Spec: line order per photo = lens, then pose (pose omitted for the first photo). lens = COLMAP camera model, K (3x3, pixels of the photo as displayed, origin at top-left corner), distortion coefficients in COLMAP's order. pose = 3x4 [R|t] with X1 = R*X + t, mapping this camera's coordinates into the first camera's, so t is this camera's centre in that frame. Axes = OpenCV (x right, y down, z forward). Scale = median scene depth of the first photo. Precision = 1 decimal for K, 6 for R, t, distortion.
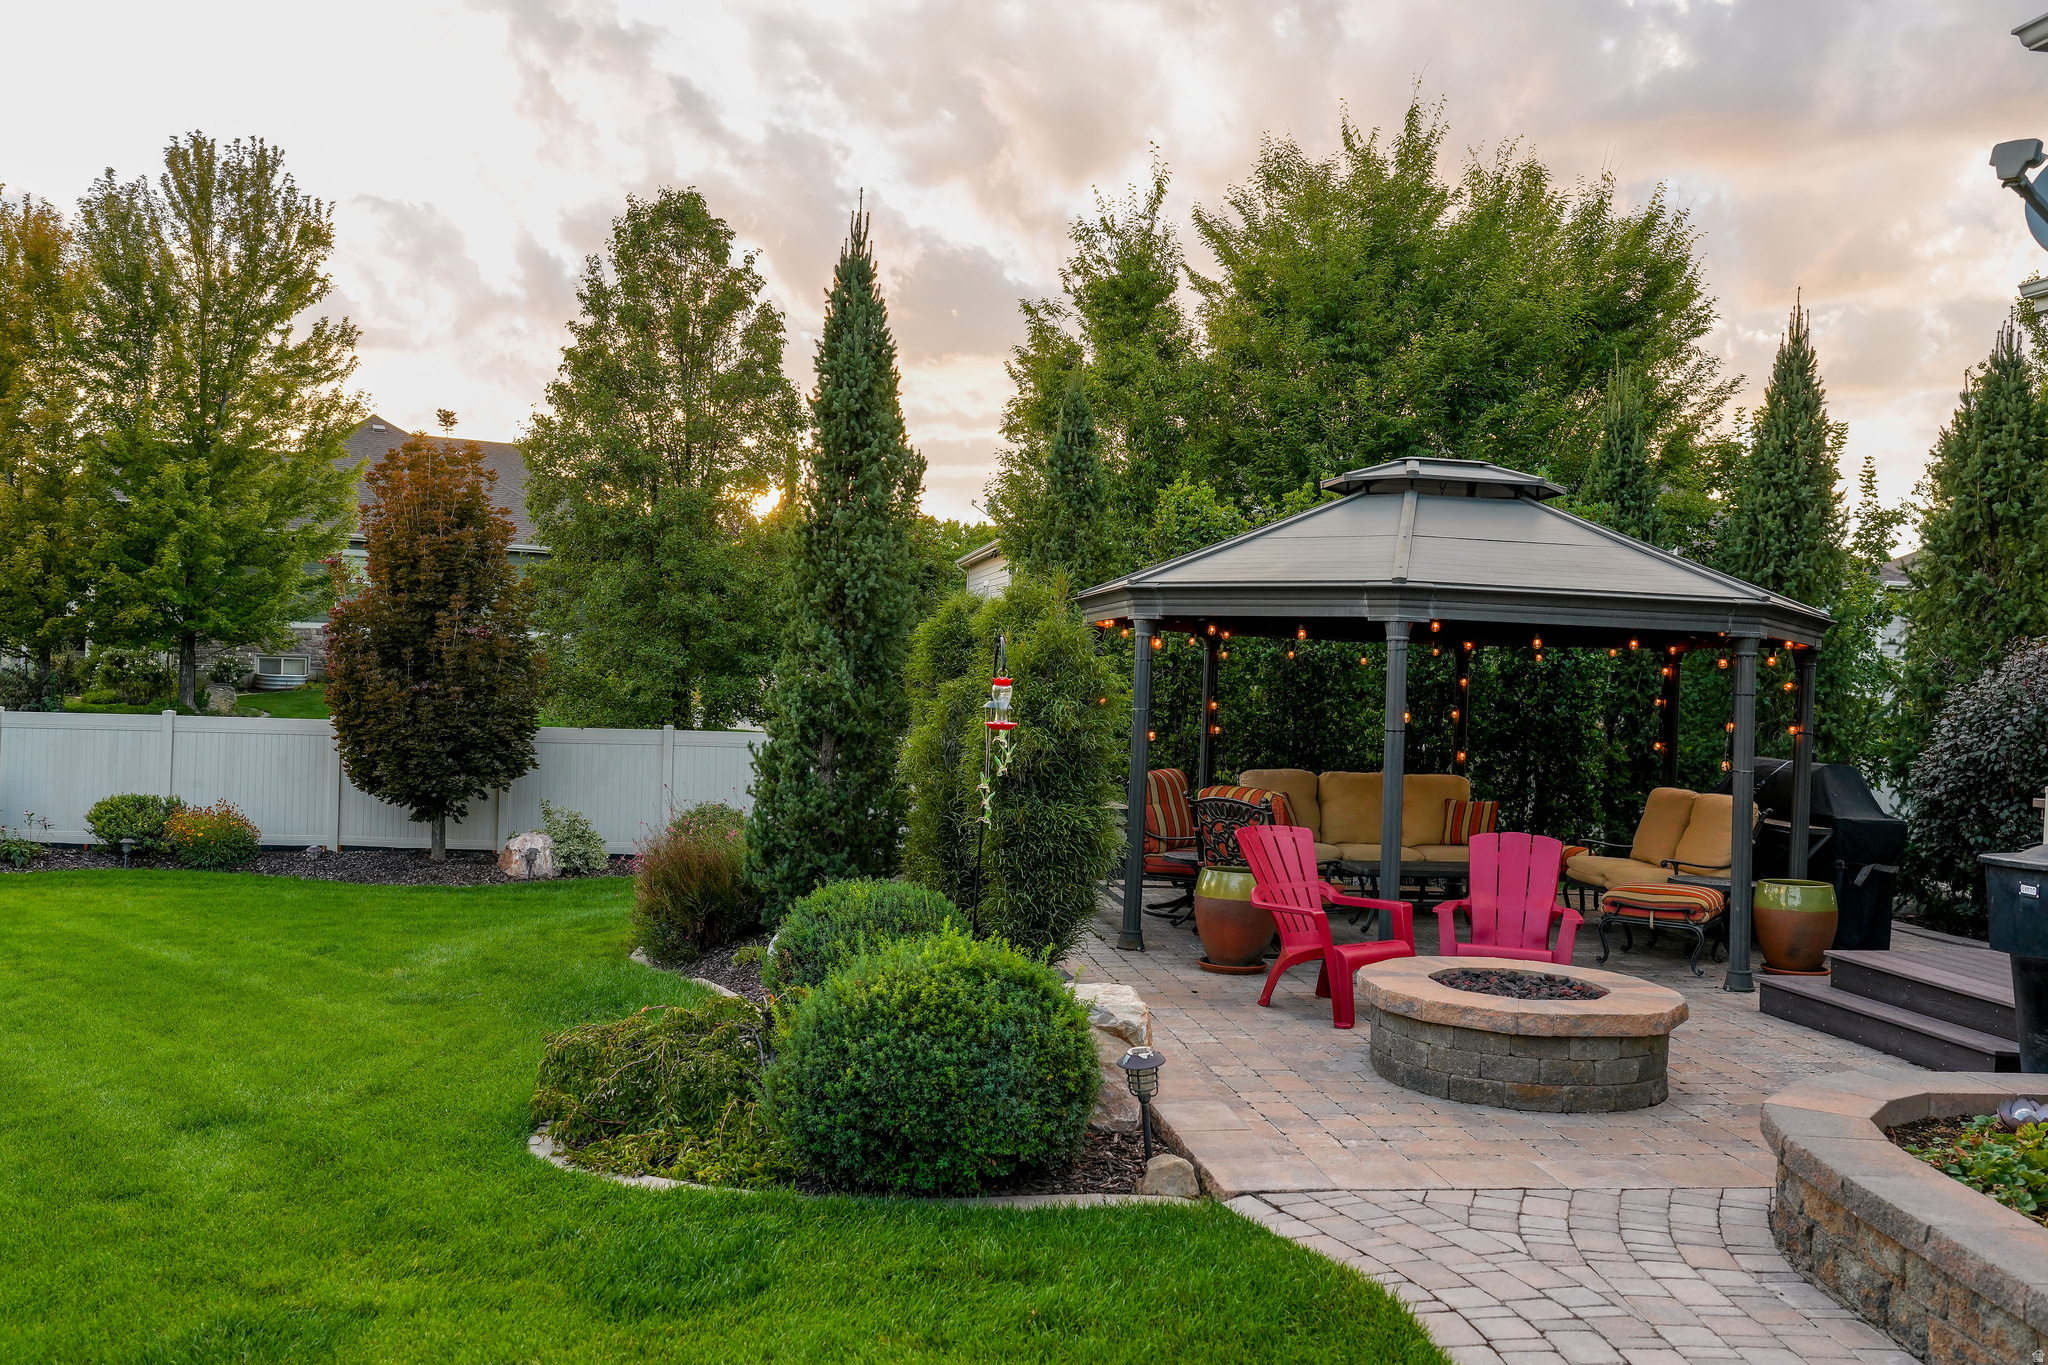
lens RADIAL K [[1693.2, 0, 1034.3], [0, 1693.2, 671.2], [0, 0, 1]] dist [-0.026505, 0.001386]
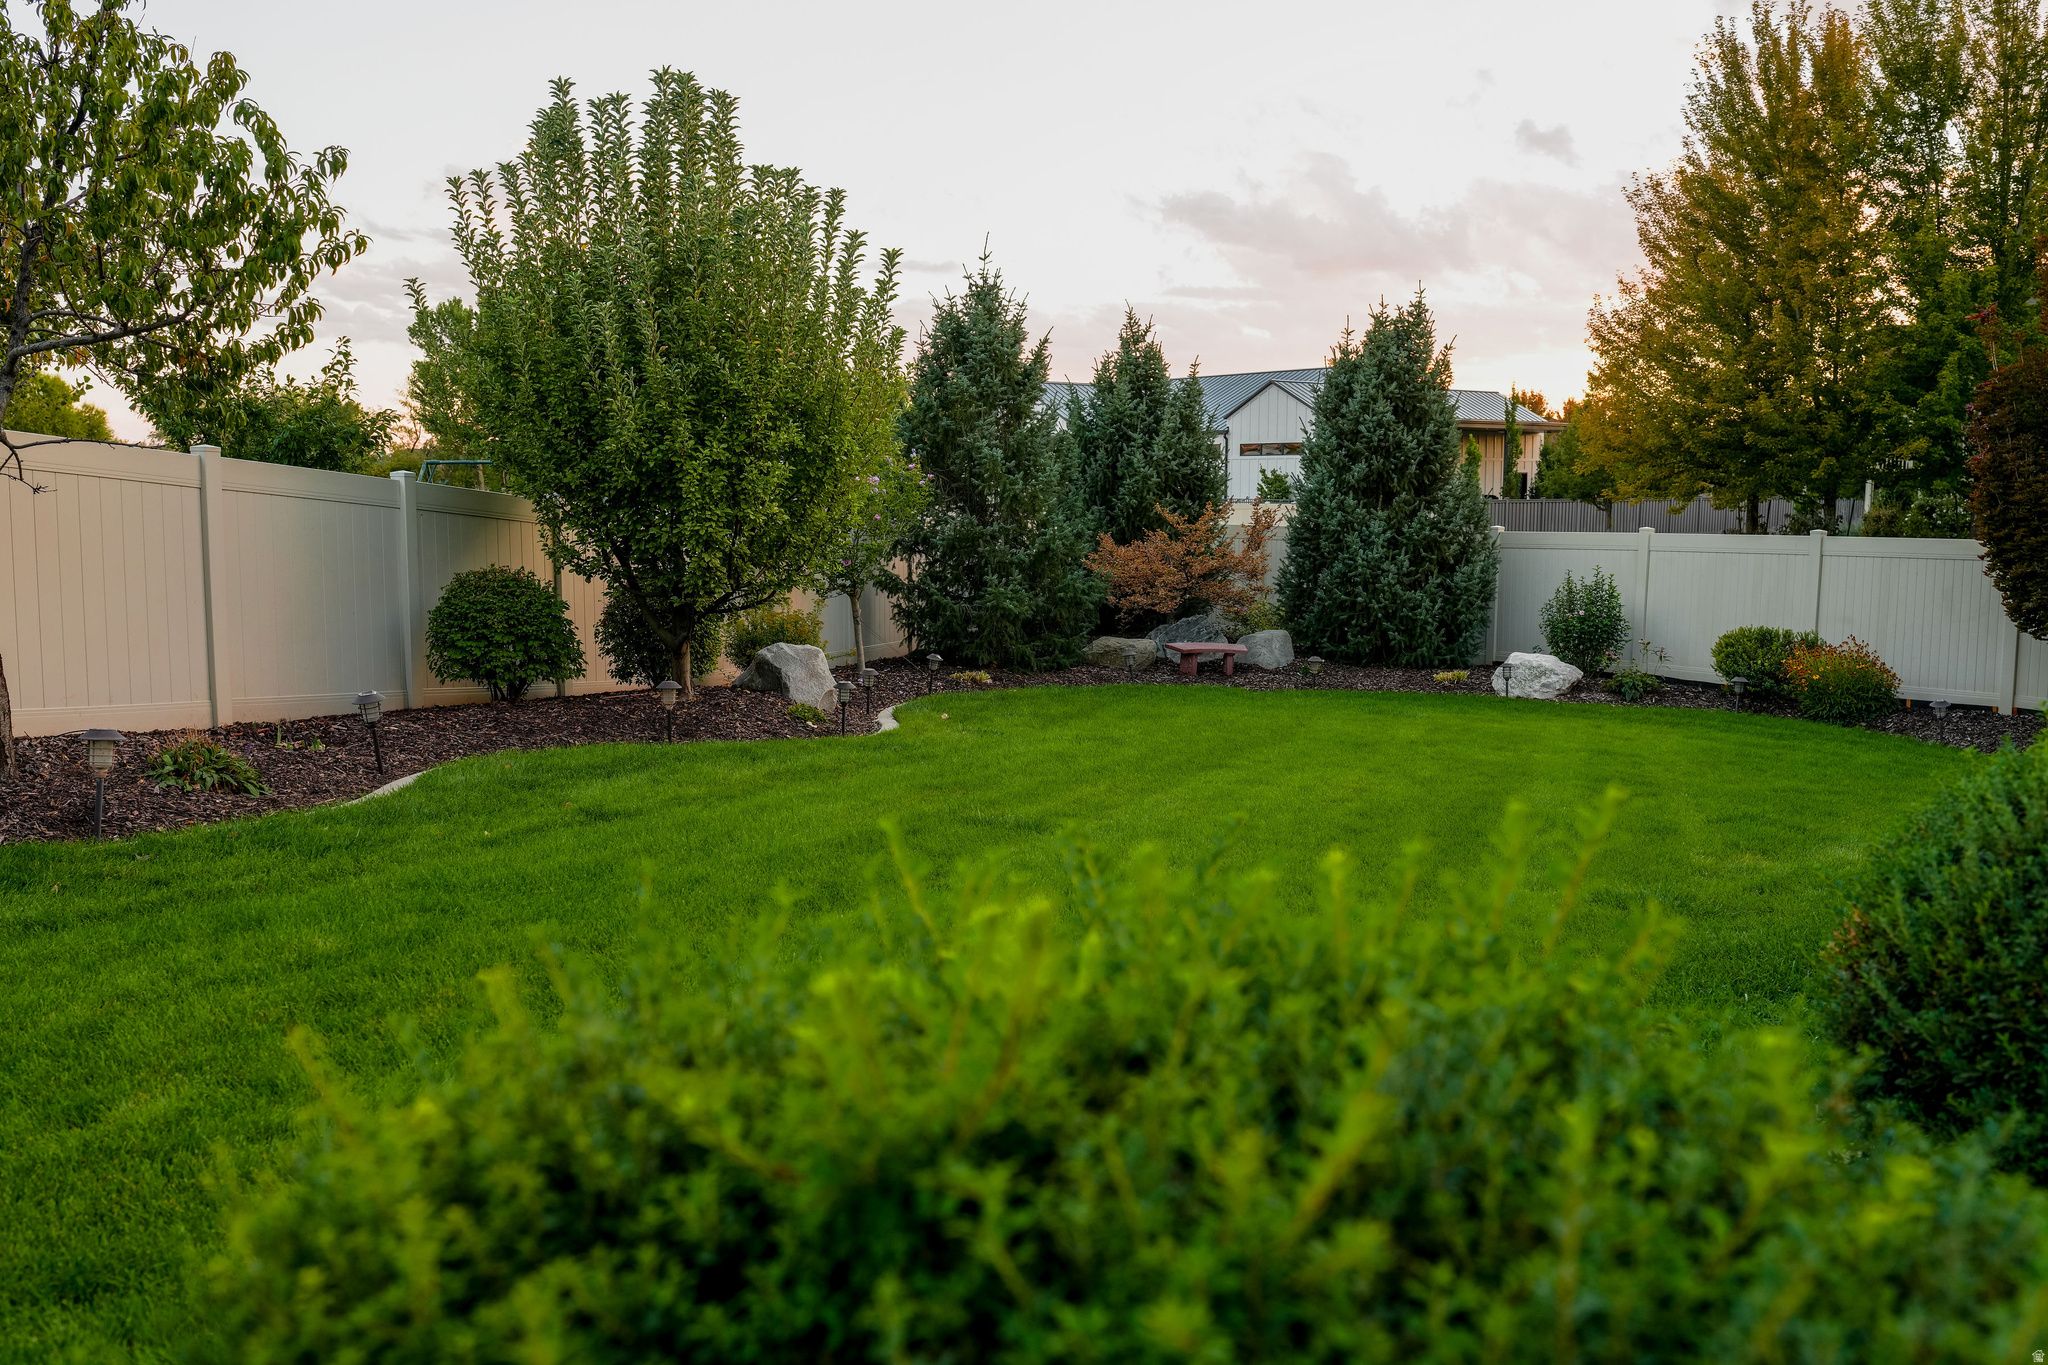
lens RADIAL K [[1680.6, 0, 1024.0], [0, 1680.6, 682.5], [0, 0, 1]] dist [-0.063372, 0.000334]
pose [[0.468084, 0.059298, -0.881692, 0.026229], [0.004727, 0.997564, 0.069601, 0.040592], [0.883671, -0.036747, 0.466664, 0.278610]]
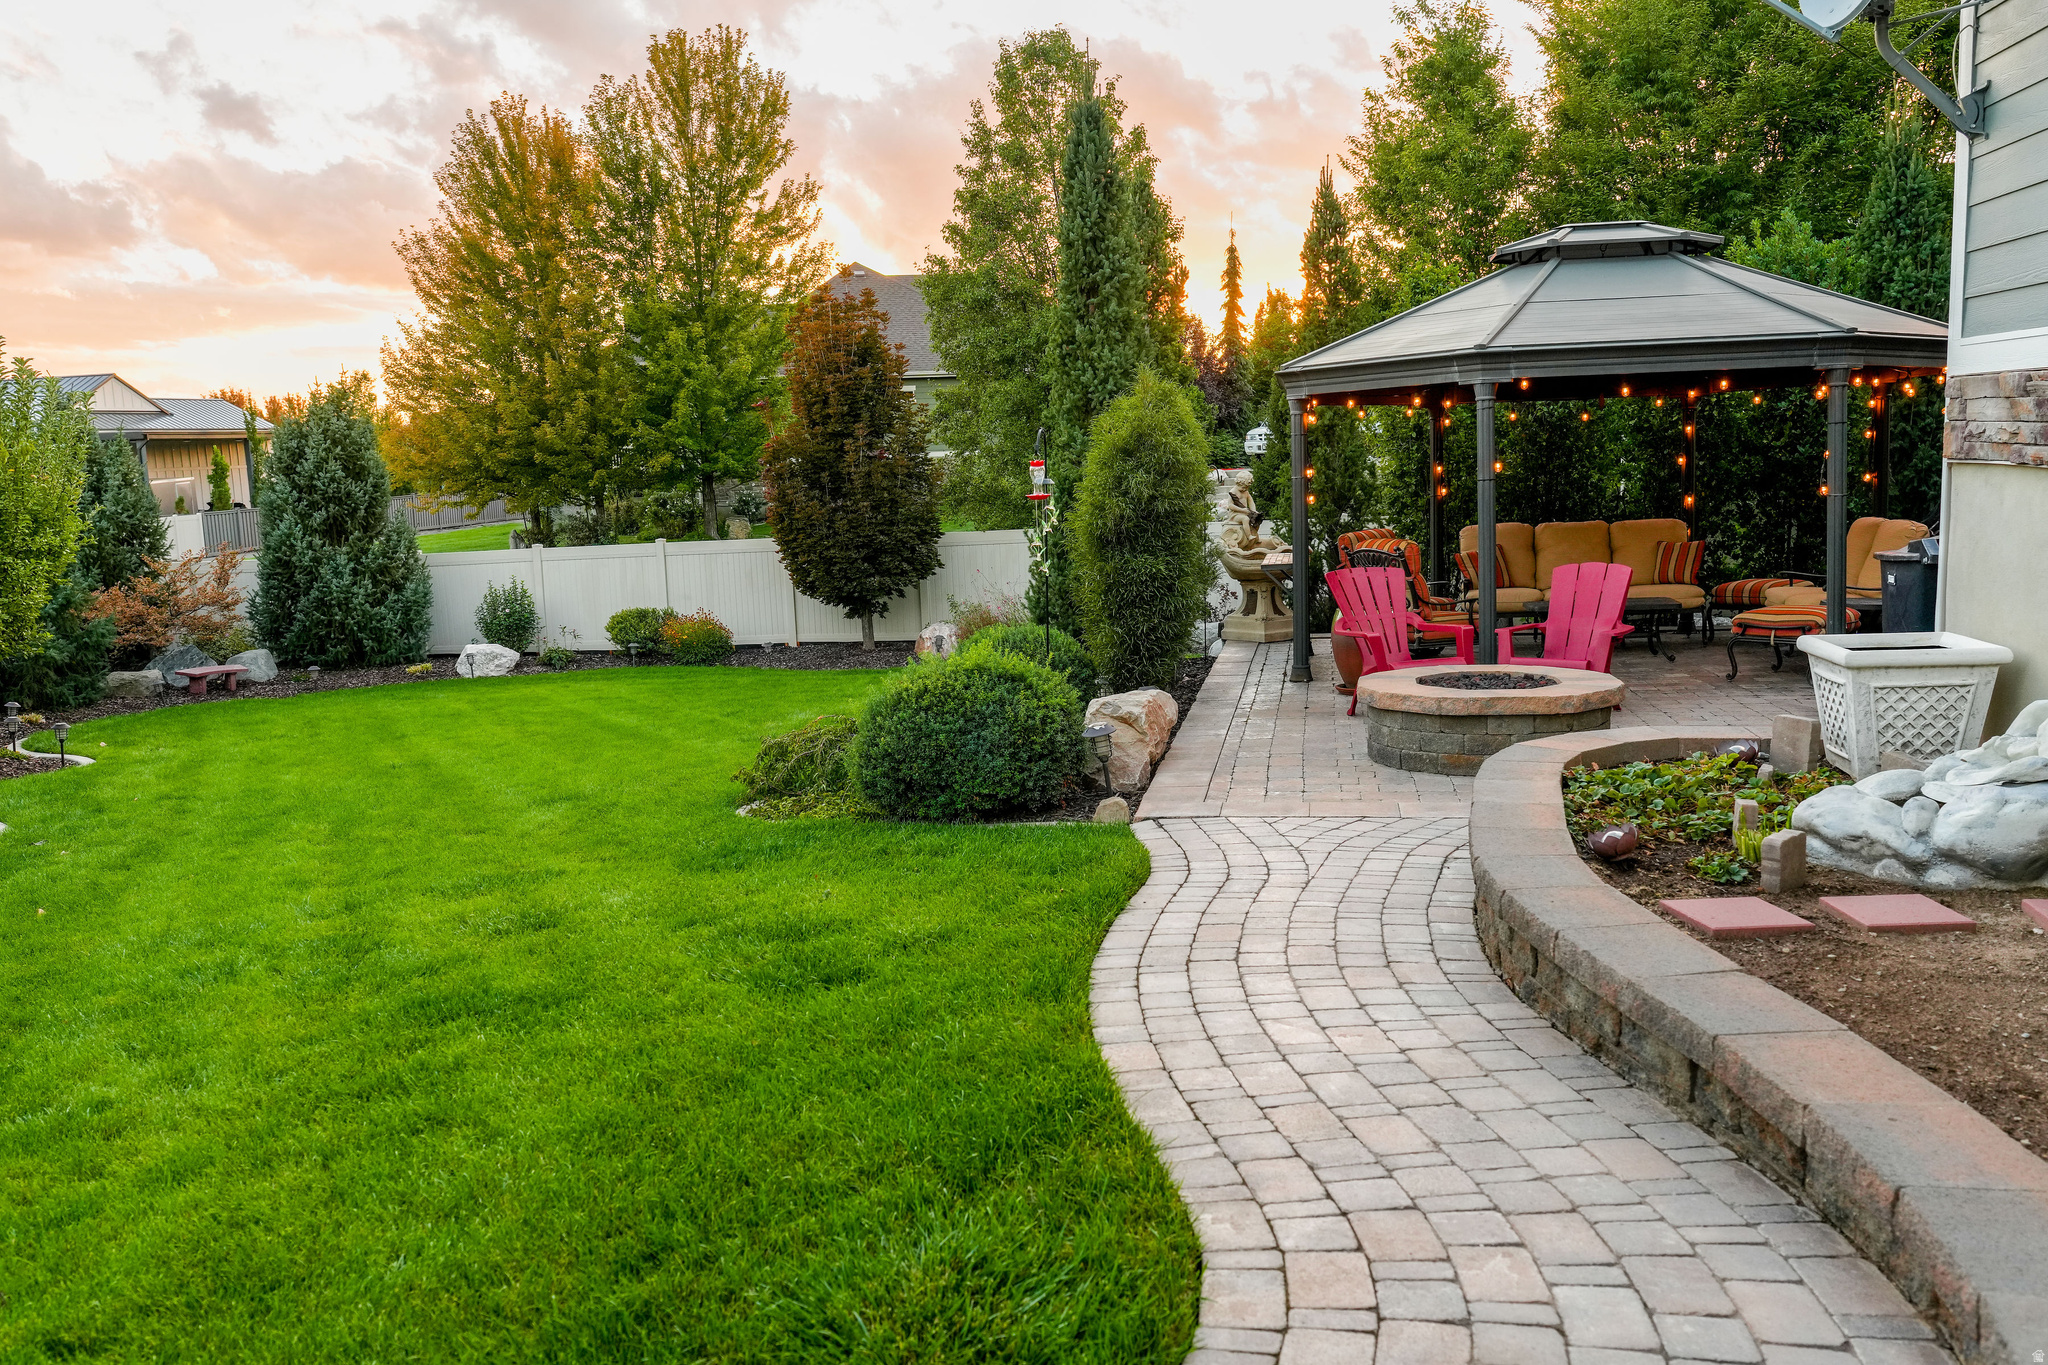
lens RADIAL K [[1712.7, 0, 1024.9], [0, 1712.7, 694.0], [0, 0, 1]] dist [-0.034558, 0.014417]
pose [[0.944875, -0.033804, -0.325682, 0.140544], [0.075951, 0.990155, 0.117578, 0.009266], [0.318501, -0.135833, 0.938140, -0.099585]]
